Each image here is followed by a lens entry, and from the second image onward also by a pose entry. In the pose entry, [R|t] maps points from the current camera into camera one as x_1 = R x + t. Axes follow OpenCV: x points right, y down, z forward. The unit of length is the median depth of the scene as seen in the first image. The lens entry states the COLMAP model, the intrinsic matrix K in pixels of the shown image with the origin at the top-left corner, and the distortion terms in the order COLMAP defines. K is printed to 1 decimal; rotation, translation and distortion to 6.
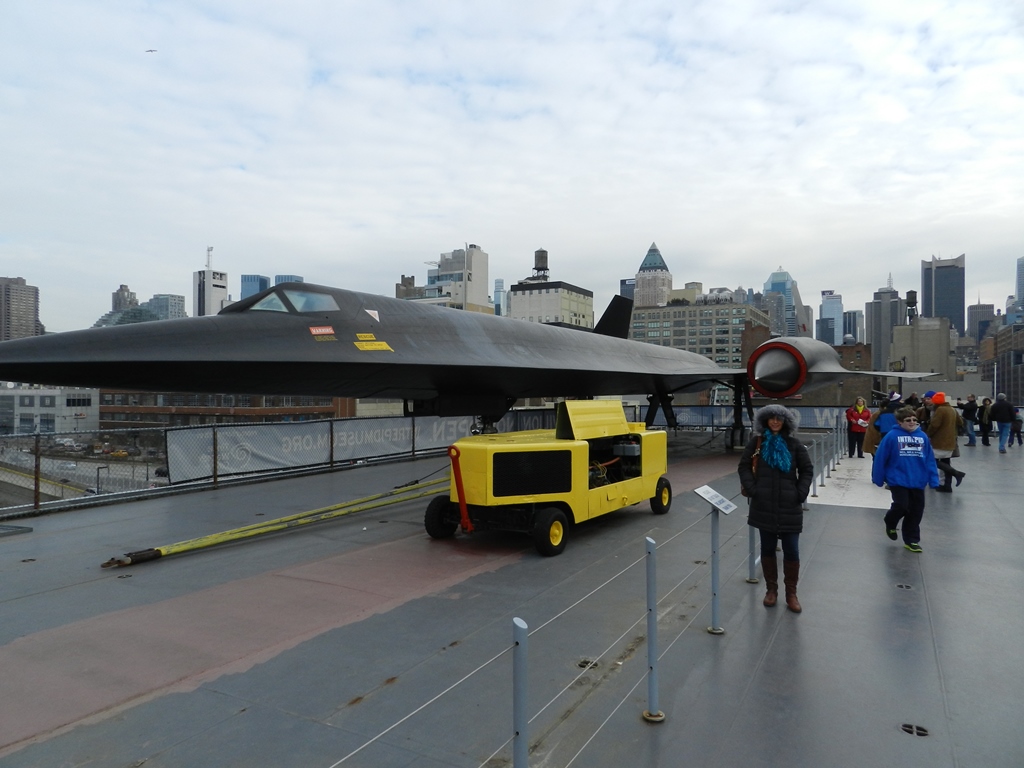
lens RADIAL K [[703.8, 0, 511.9], [0, 703.8, 379.2], [0, 0, 1]] dist [0.033581, -0.010682]
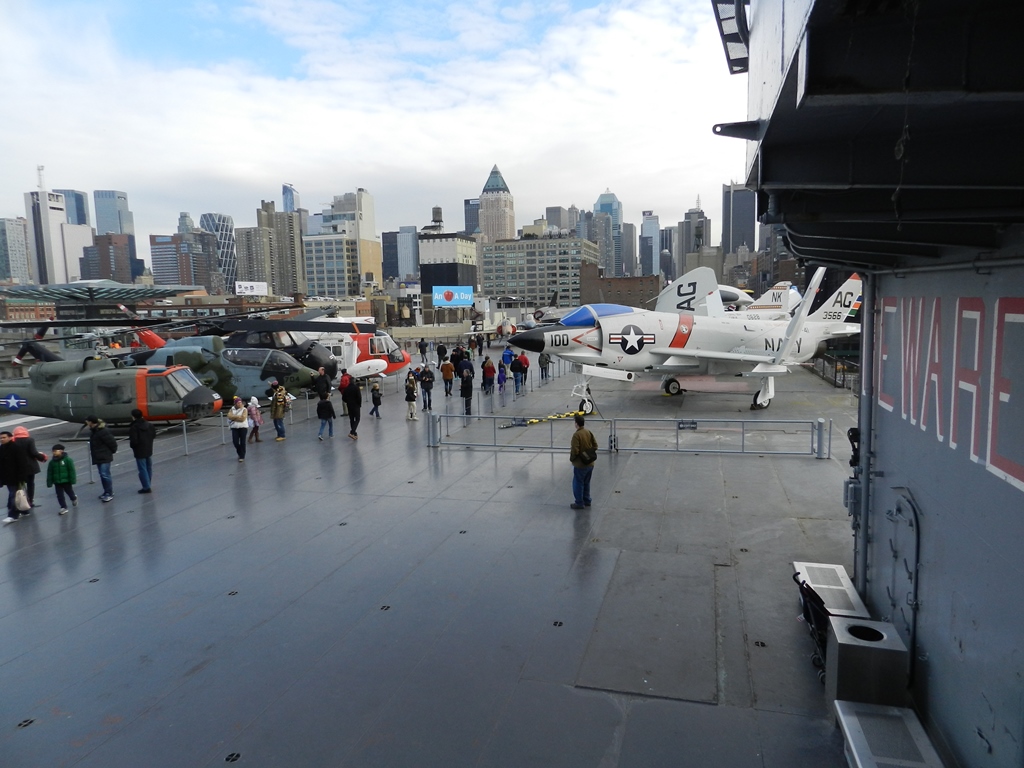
lens RADIAL K [[703.8, 0, 509.8], [0, 703.8, 377.0], [0, 0, 1]] dist [0.033581, -0.010682]
pose [[0.974867, -0.050822, 0.216912, -0.085662], [0.025156, 0.992517, 0.119486, -0.011805], [-0.221361, -0.111026, 0.968851, -0.242293]]
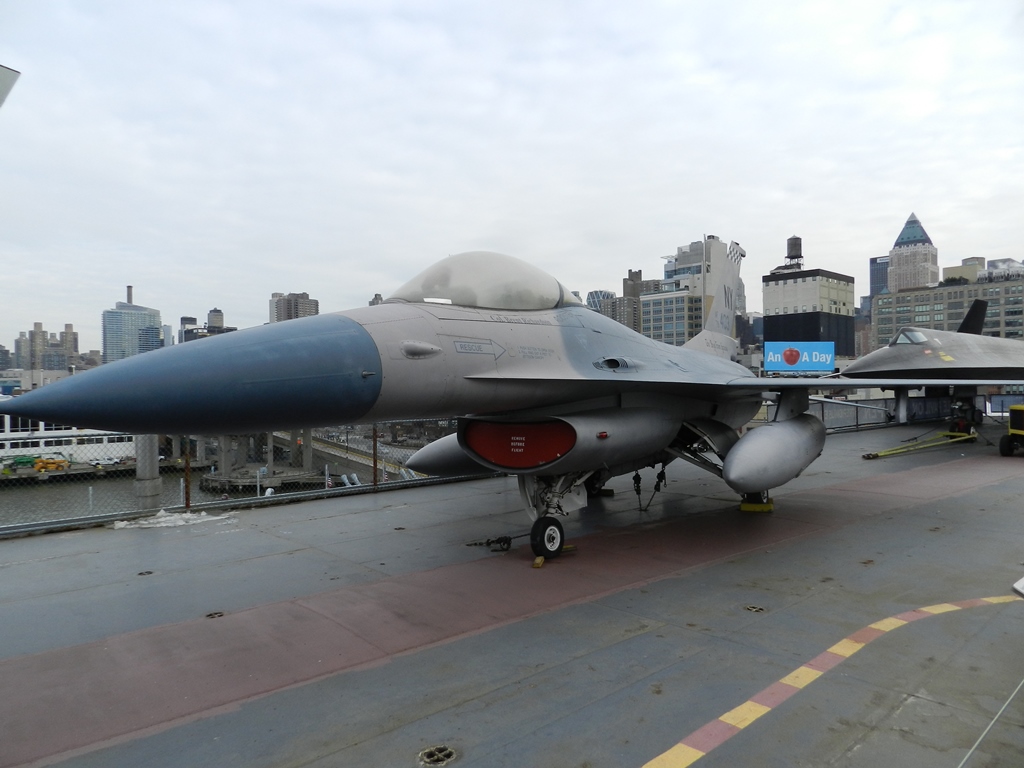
lens RADIAL K [[703.8, 0, 503.8], [0, 703.8, 389.8], [0, 0, 1]] dist [0.033581, -0.010682]
pose [[0.949038, -0.009533, -0.315016, -0.021397], [0.016918, 0.999642, 0.020715, -0.000646], [0.314706, -0.024988, 0.948860, -0.035159]]
